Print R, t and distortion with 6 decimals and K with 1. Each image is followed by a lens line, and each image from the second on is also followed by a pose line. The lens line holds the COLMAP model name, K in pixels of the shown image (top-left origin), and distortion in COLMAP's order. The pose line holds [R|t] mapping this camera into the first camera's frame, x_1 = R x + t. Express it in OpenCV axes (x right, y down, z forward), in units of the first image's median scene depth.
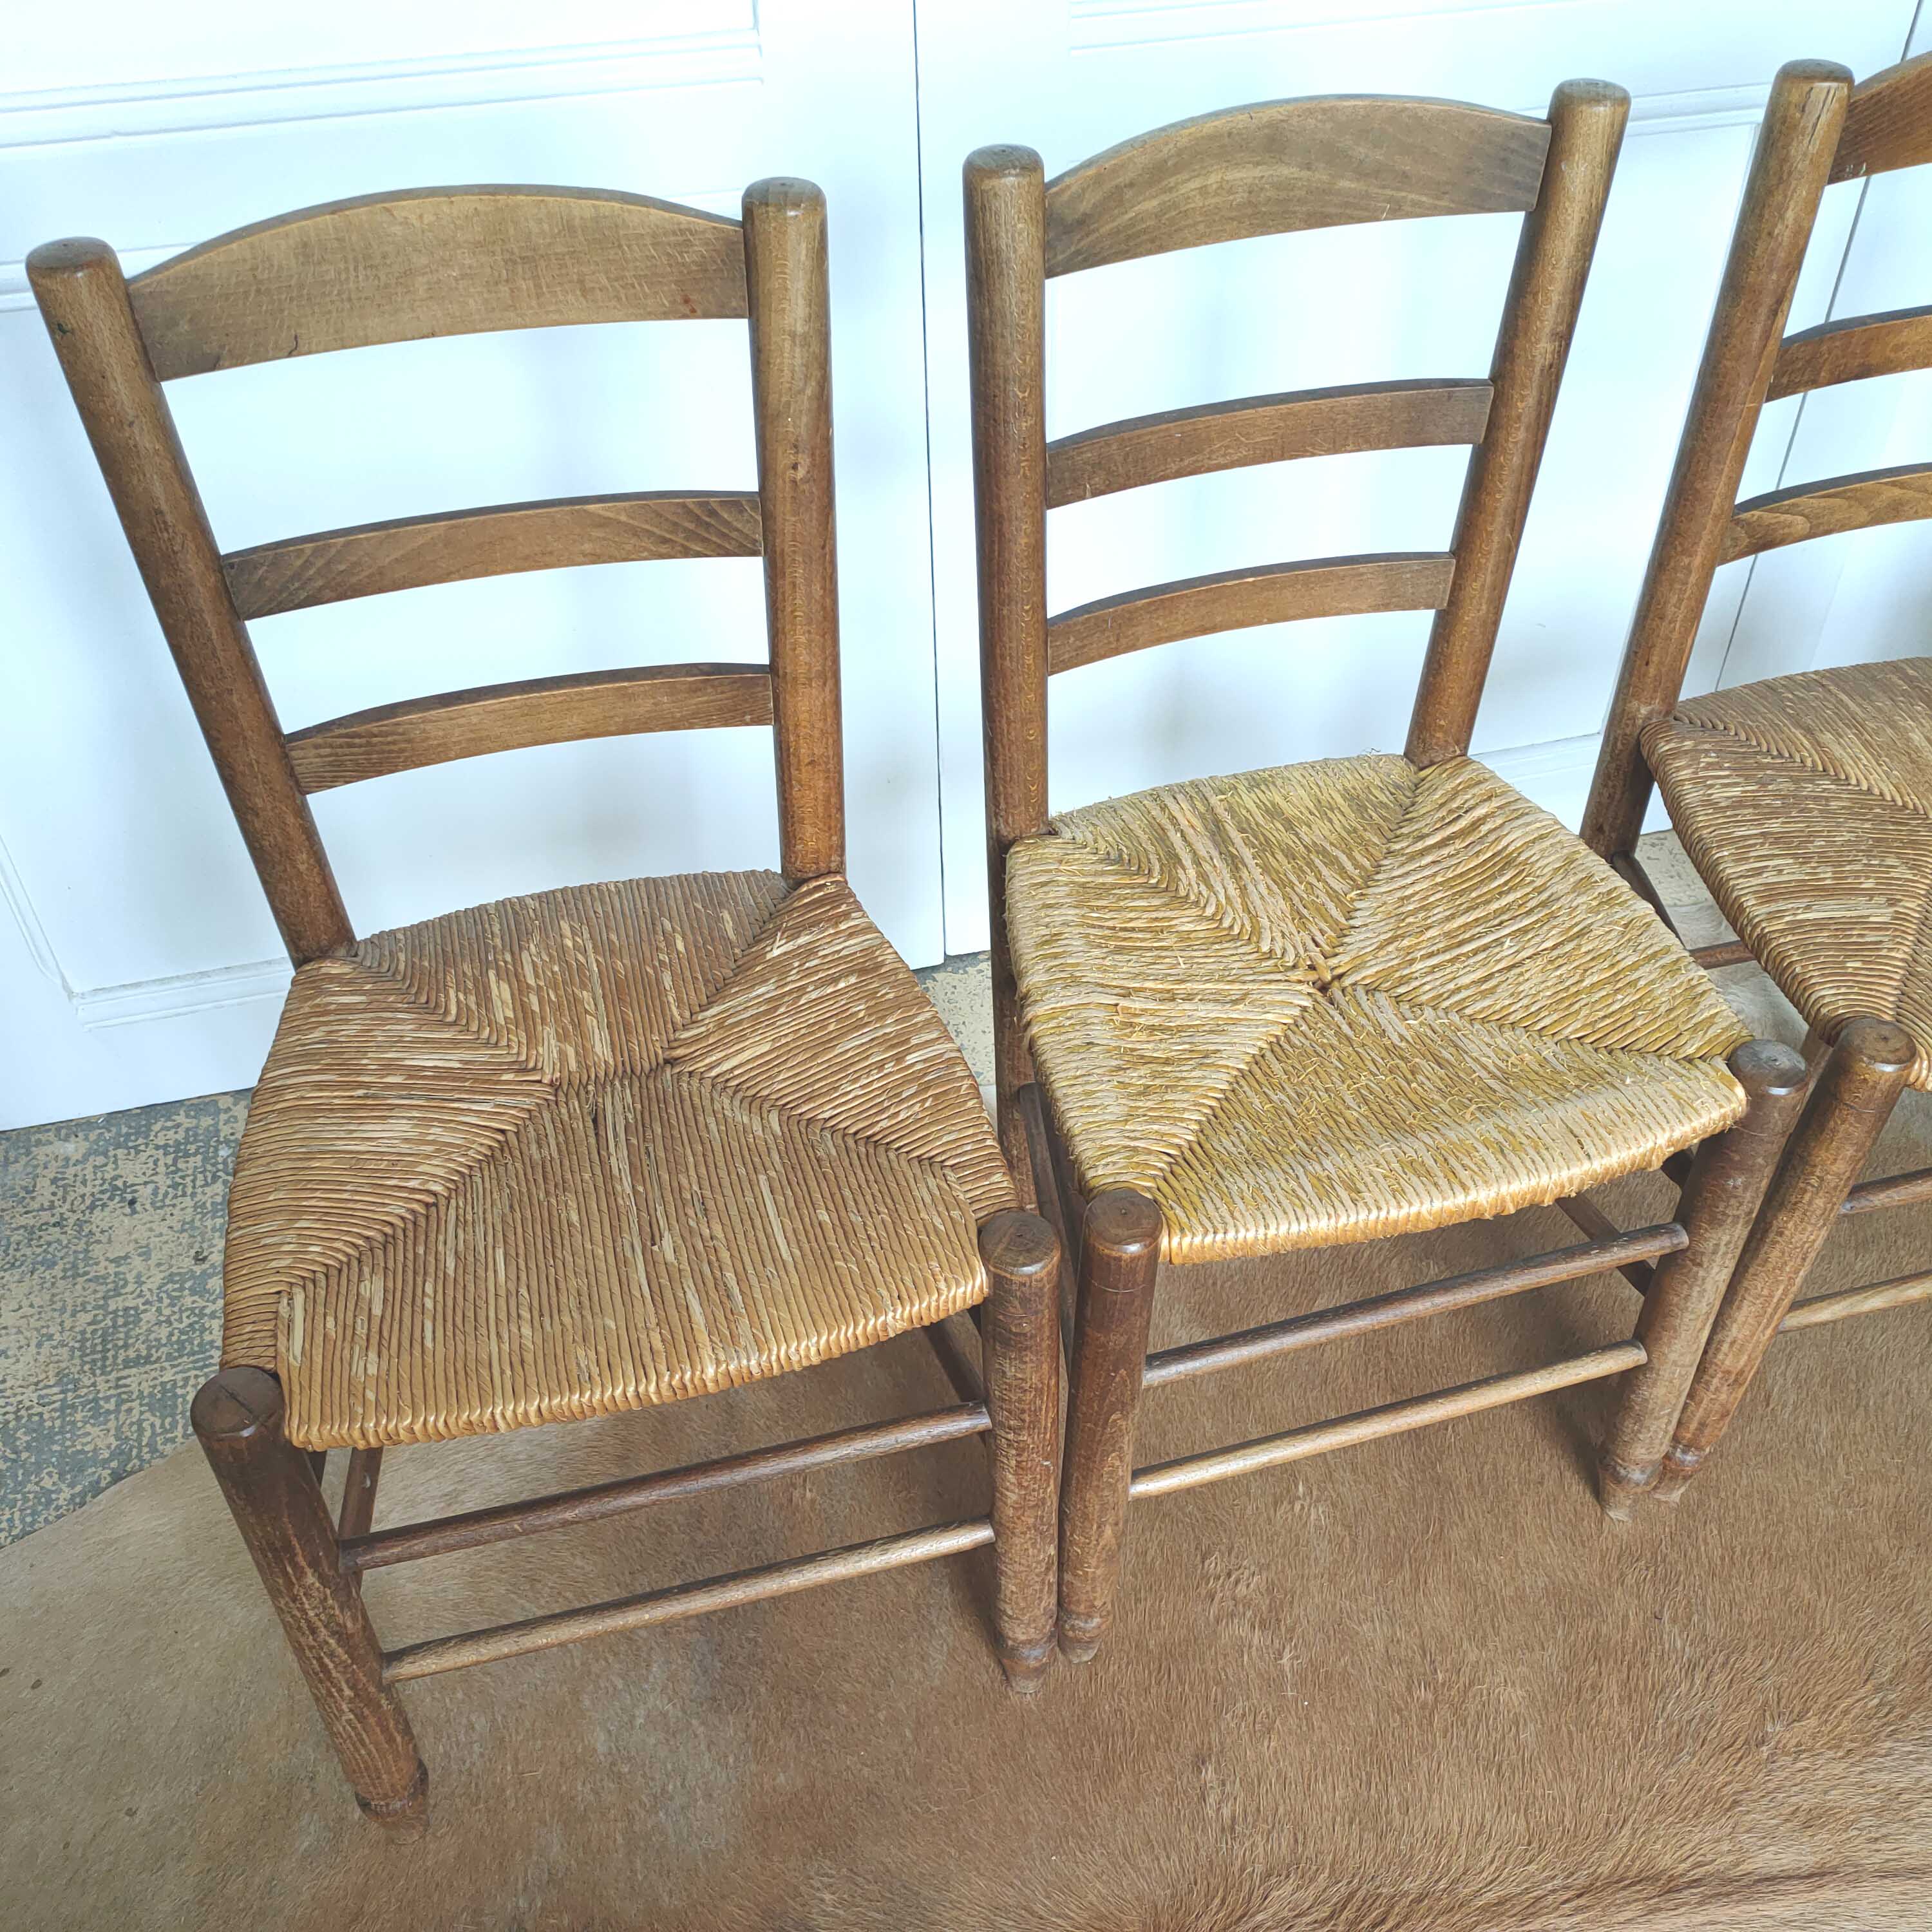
lens RADIAL K [[1924.7, 0, 966.0], [0, 1924.7, 966.0], [0, 0, 1]] dist [-0.016206, 0.241841]
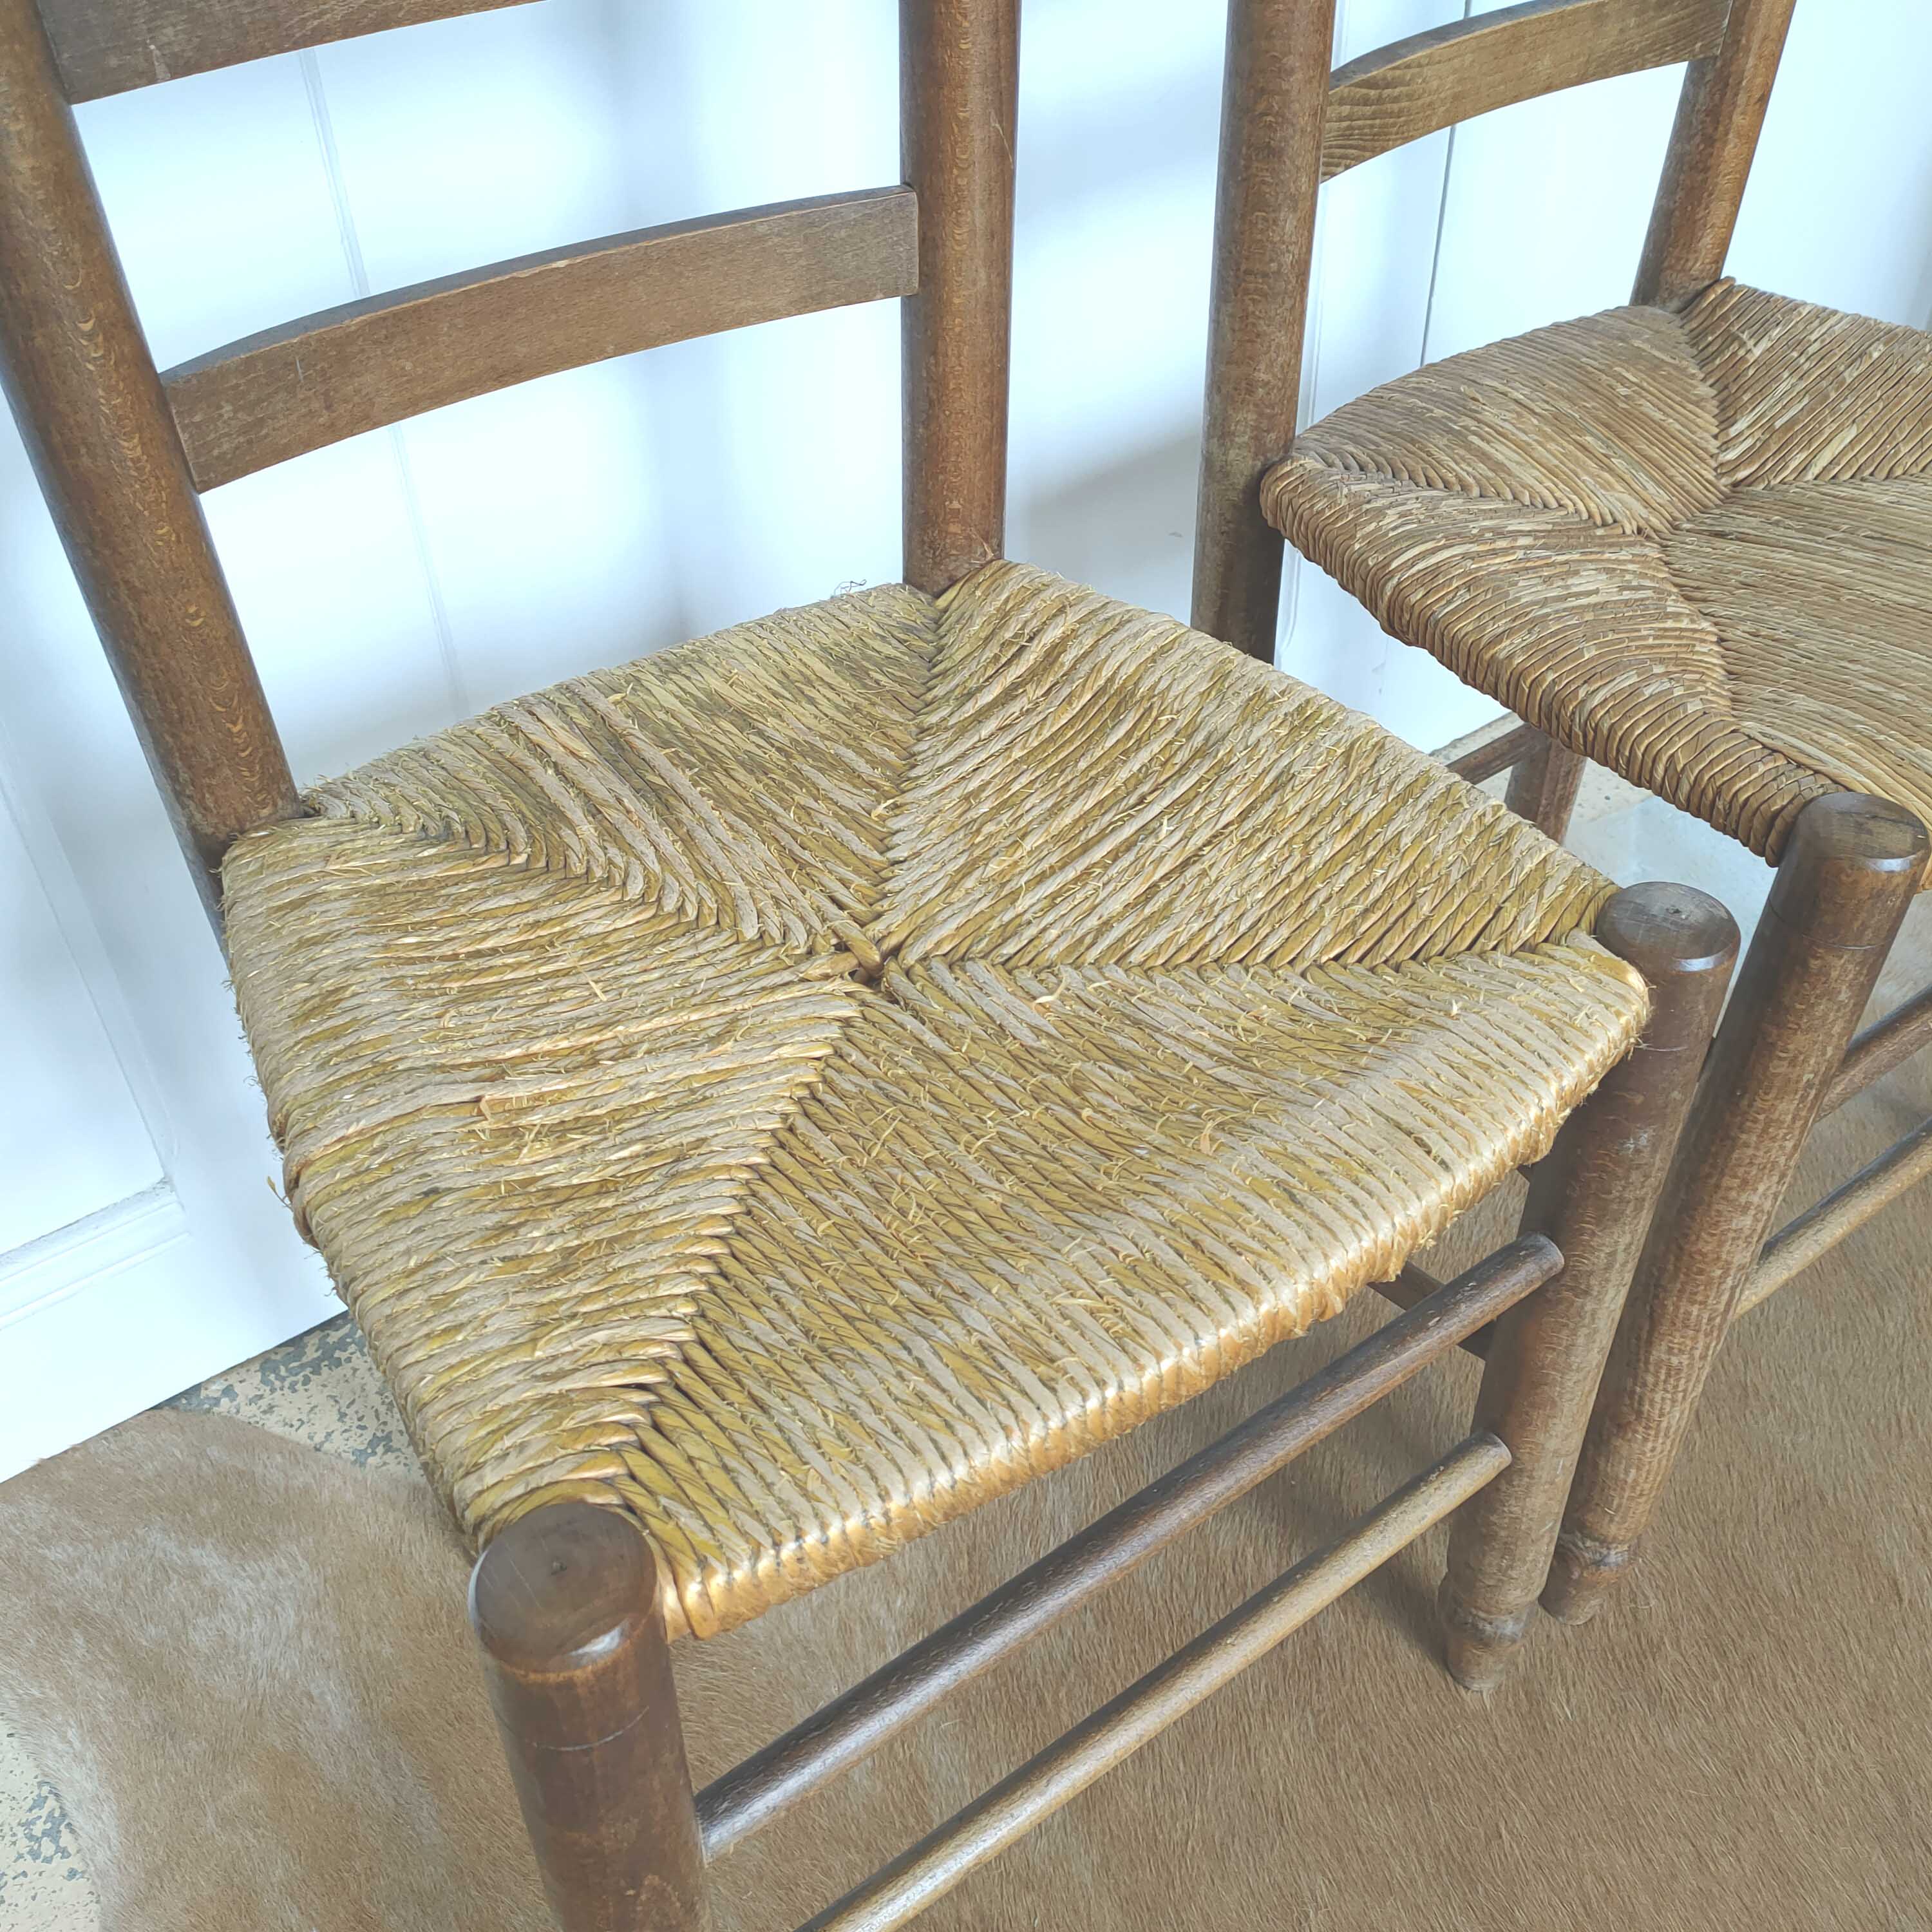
lens RADIAL K [[1924.7, 0, 966.0], [0, 1924.7, 966.0], [0, 0, 1]] dist [-0.016206, 0.241841]
pose [[0.941966, -0.222357, 0.251509, 0.076080], [0.233350, 0.972287, -0.014367, 0.022051], [-0.241345, 0.072223, 0.967748, 0.472814]]
